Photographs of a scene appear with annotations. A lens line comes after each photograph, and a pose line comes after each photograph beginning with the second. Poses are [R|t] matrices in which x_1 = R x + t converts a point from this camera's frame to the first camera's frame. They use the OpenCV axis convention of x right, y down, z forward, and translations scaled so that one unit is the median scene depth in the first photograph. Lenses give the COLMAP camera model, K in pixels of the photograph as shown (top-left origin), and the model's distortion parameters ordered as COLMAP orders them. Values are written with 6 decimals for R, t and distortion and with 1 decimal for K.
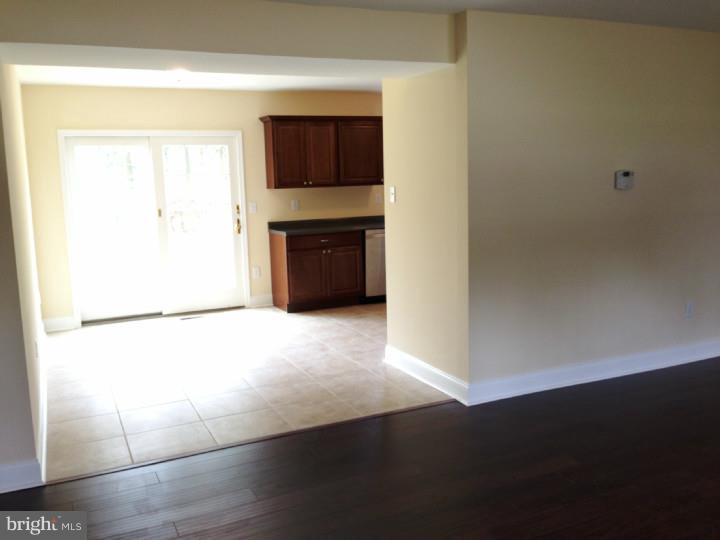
lens RADIAL K [[667.6, 0, 356.5], [0, 667.6, 267.3], [0, 0, 1]] dist [0.156982, -0.265378]
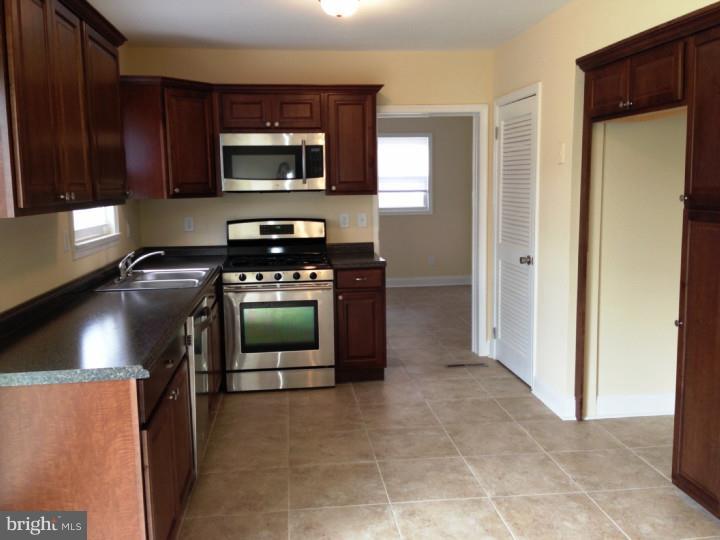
lens RADIAL K [[667.6, 0, 356.5], [0, 667.6, 267.3], [0, 0, 1]] dist [0.156982, -0.265378]
pose [[0.308034, -0.093166, 0.946803, -0.300805], [0.135671, 0.989324, 0.053210, -0.083032], [-0.941652, 0.112063, 0.317386, 0.698042]]
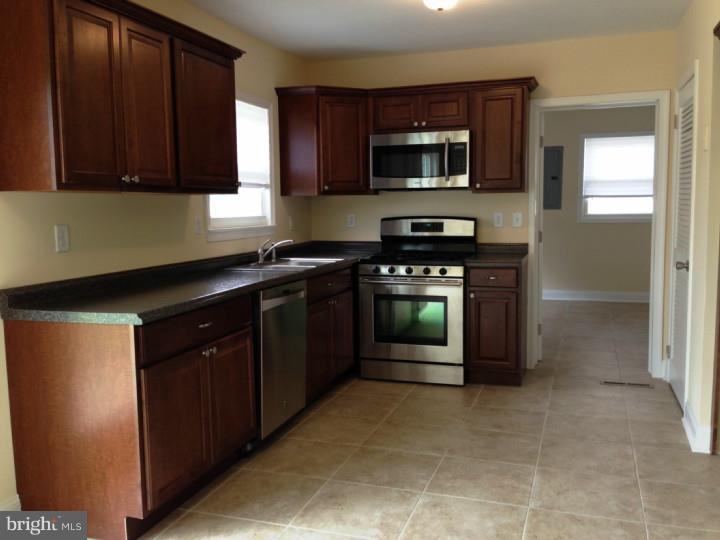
lens RADIAL K [[667.6, 0, 356.5], [0, 667.6, 267.3], [0, 0, 1]] dist [0.156982, -0.265378]
pose [[0.685206, -0.047562, 0.726795, -0.242138], [0.090665, 0.995674, -0.020319, -0.050463], [-0.722684, 0.079818, 0.686554, 0.578352]]
